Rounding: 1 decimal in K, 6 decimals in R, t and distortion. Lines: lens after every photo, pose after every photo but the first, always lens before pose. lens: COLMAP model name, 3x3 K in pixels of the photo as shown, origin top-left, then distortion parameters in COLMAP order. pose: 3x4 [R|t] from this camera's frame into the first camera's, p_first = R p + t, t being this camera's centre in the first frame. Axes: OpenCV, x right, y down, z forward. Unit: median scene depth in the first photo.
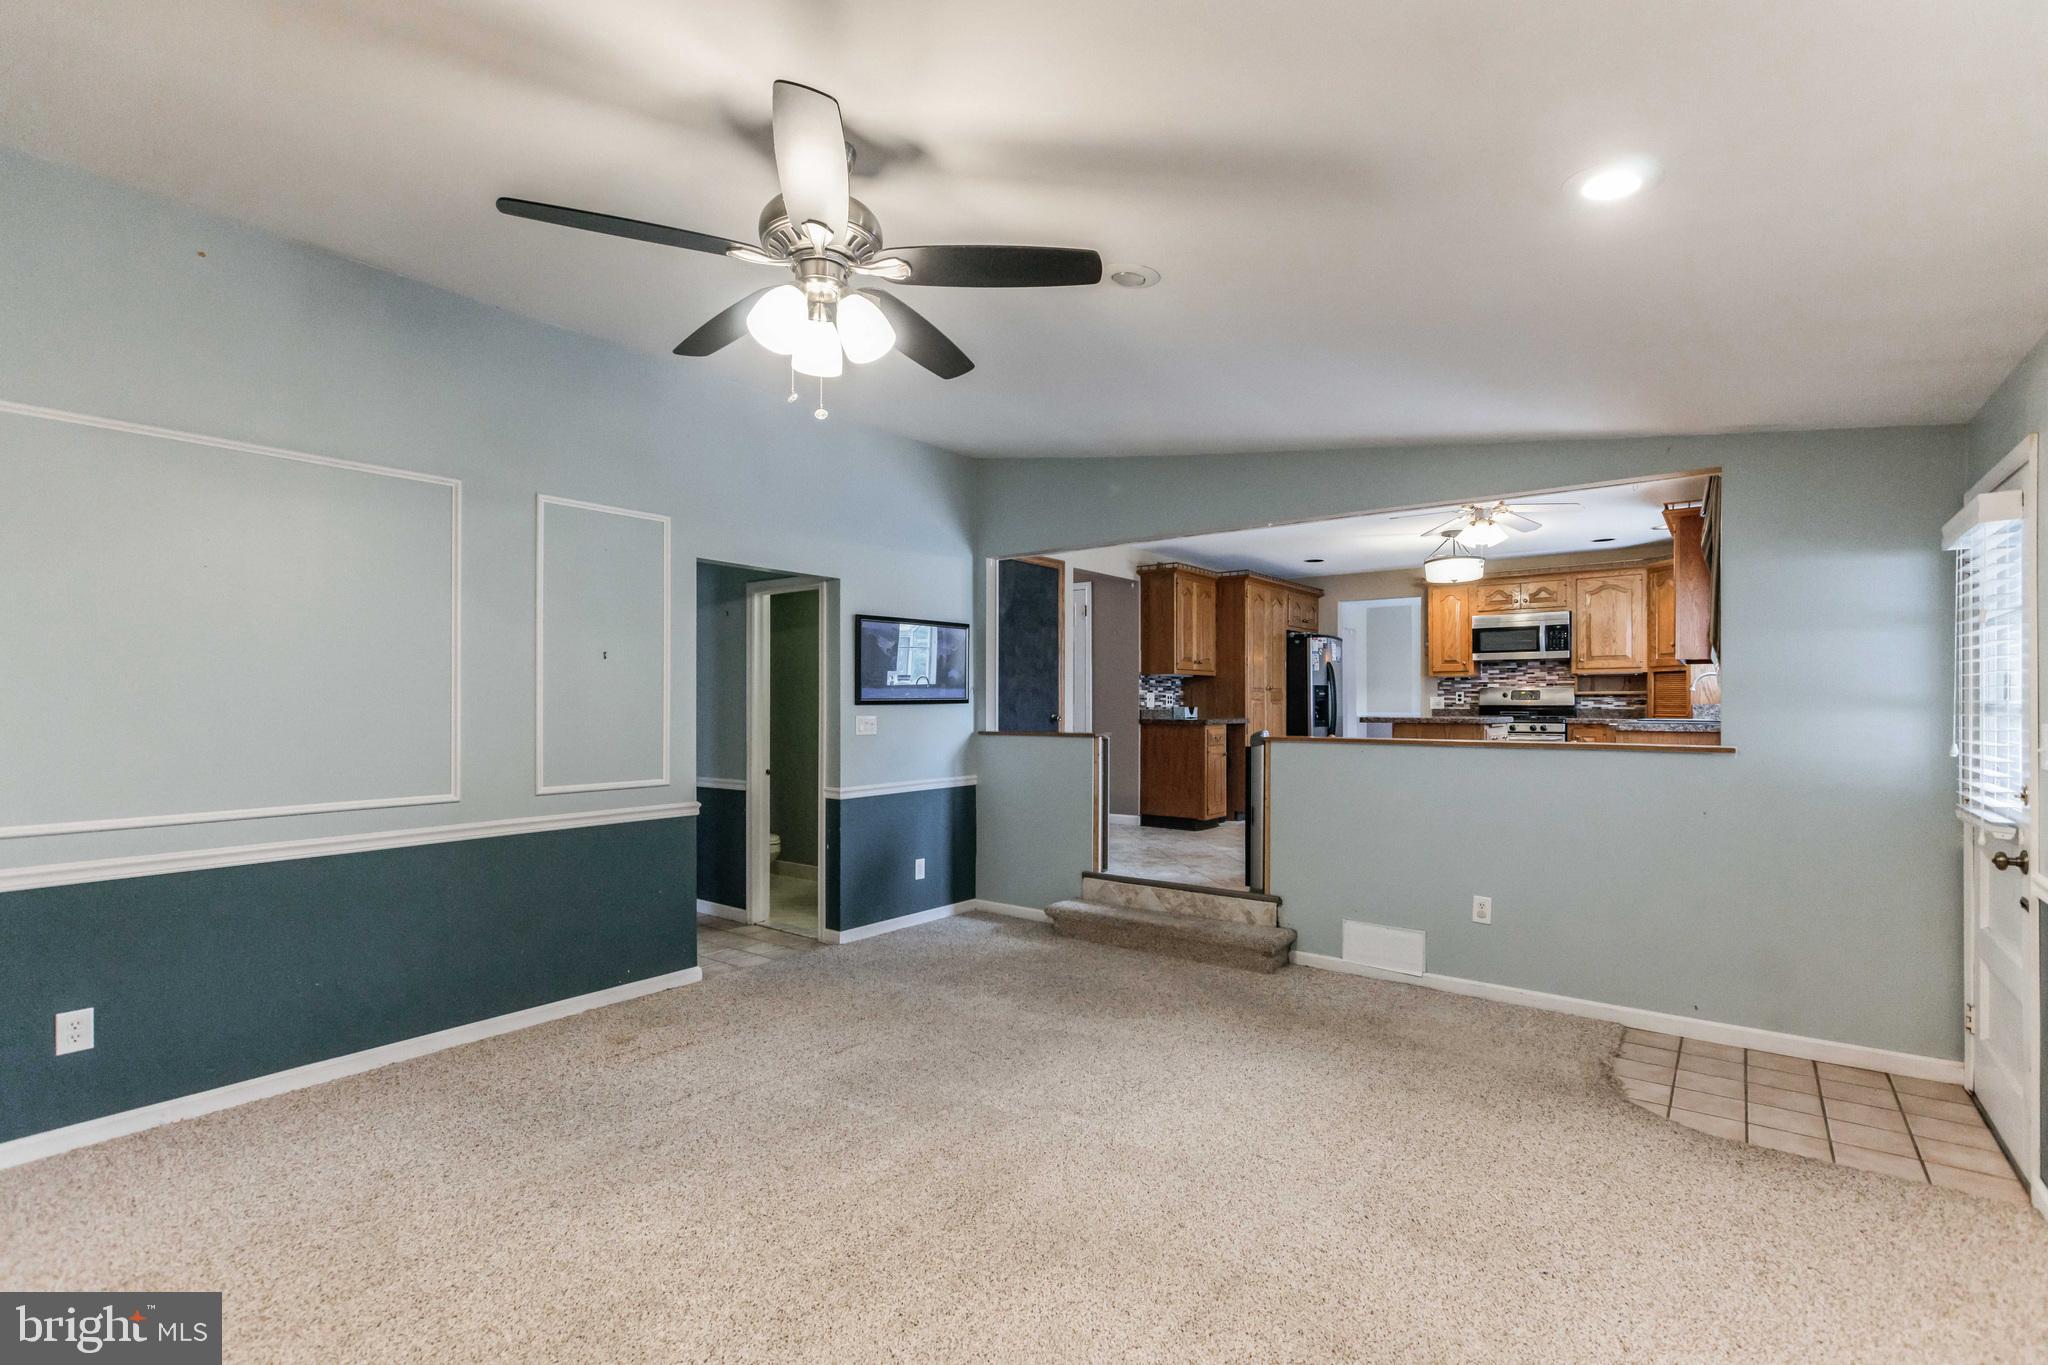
lens RADIAL K [[910.8, 0, 1026.5], [0, 910.8, 710.3], [0, 0, 1]] dist [0.001480, 0.000051]
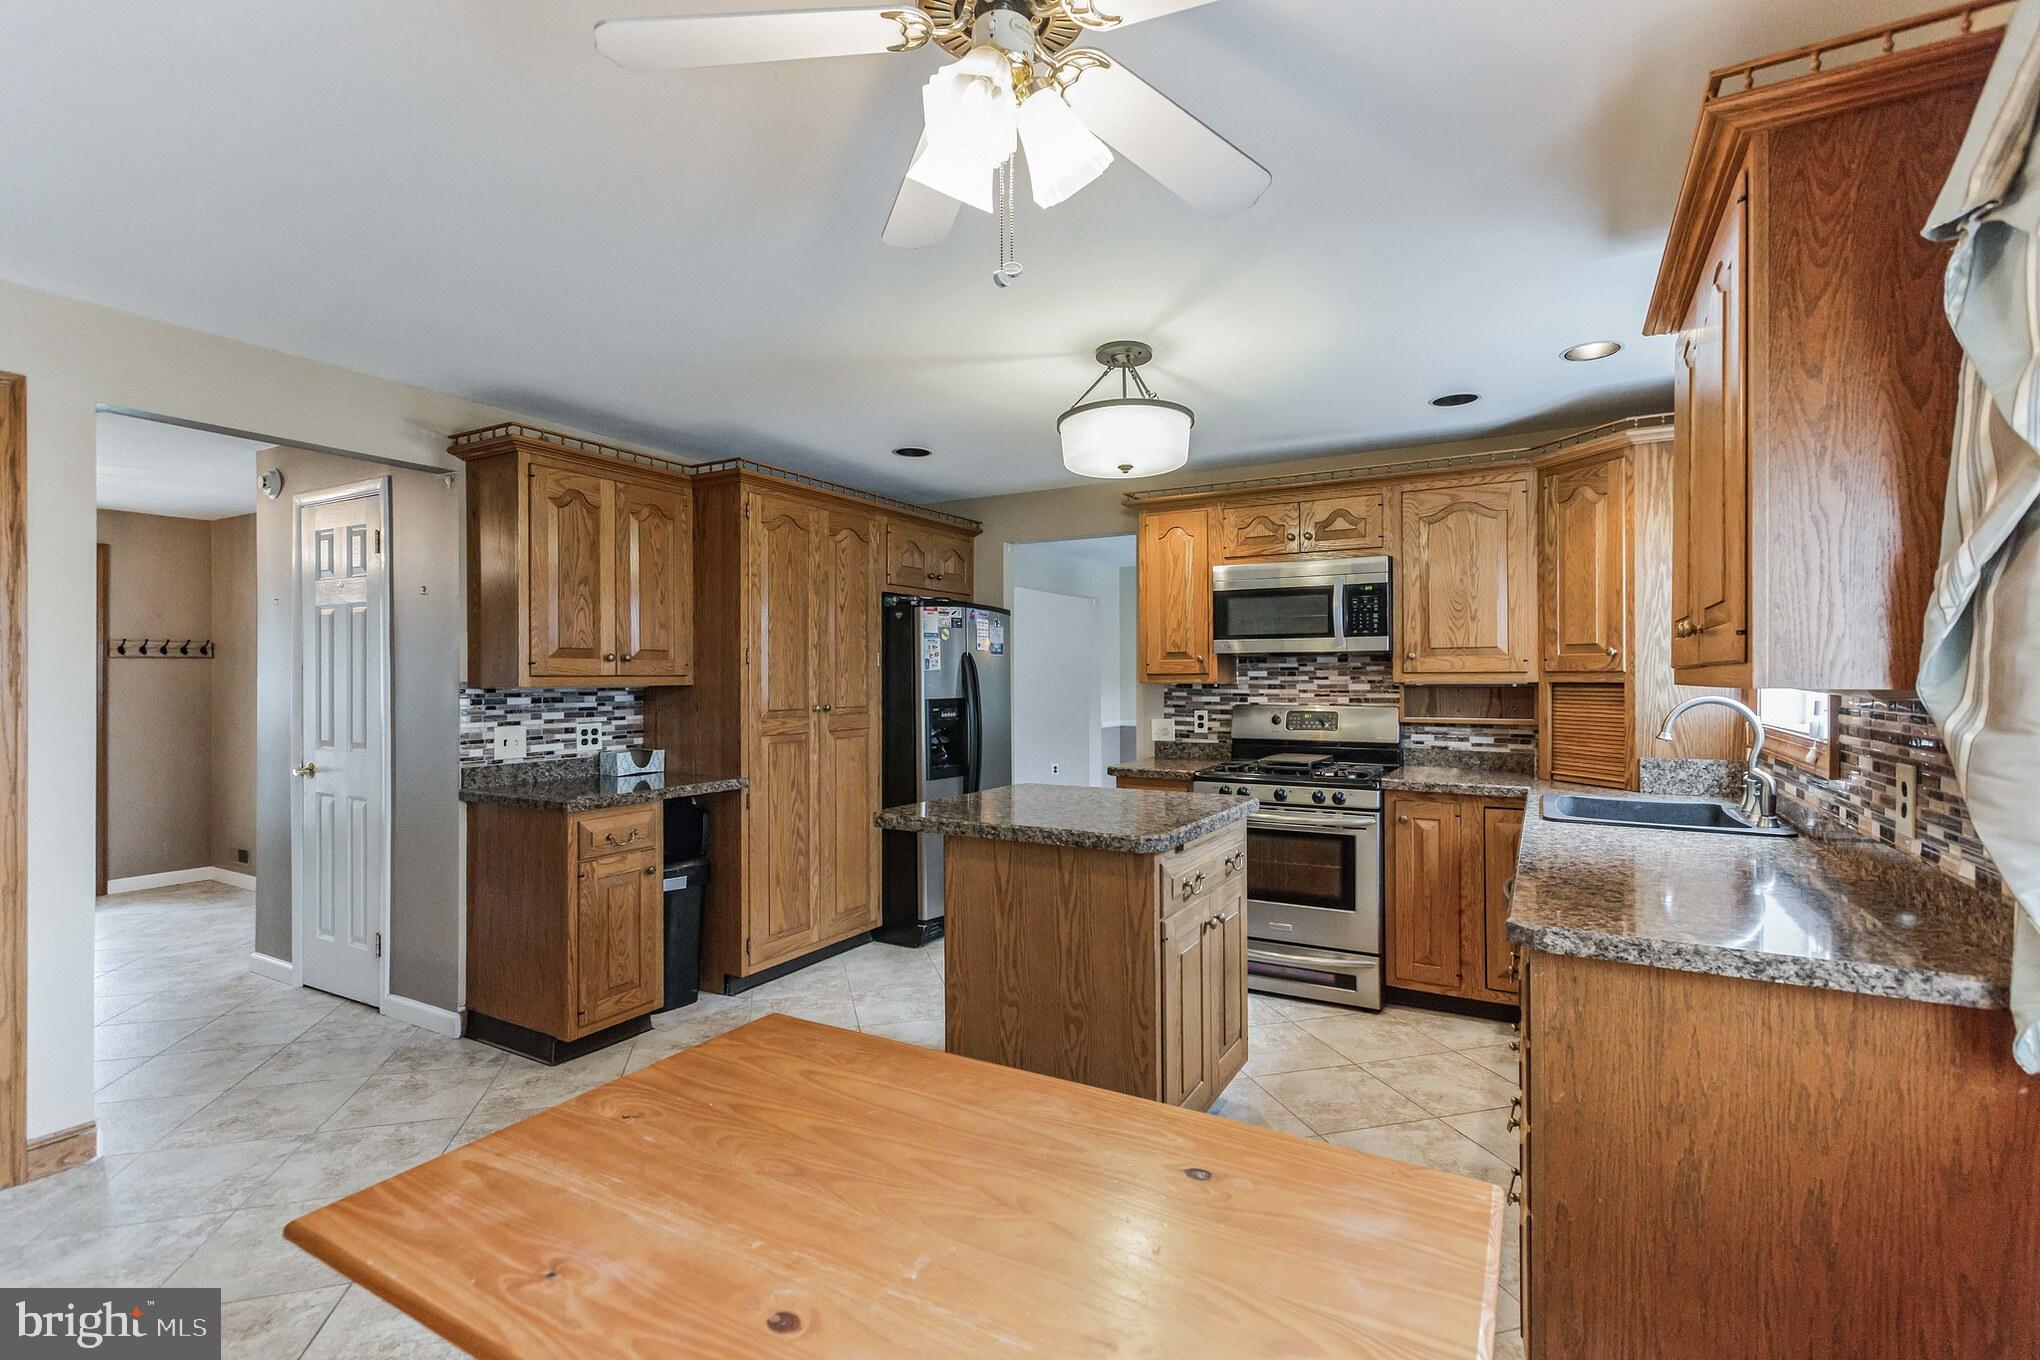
lens RADIAL K [[919.0, 0, 1020.0], [0, 919.0, 680.0], [0, 0, 1]] dist [0.001313, -0.000409]
pose [[0.989691, -0.002310, 0.143201, 0.317917], [0.003138, 0.999980, -0.005554, -0.038561], [-0.143185, 0.005946, 0.989678, 0.521685]]
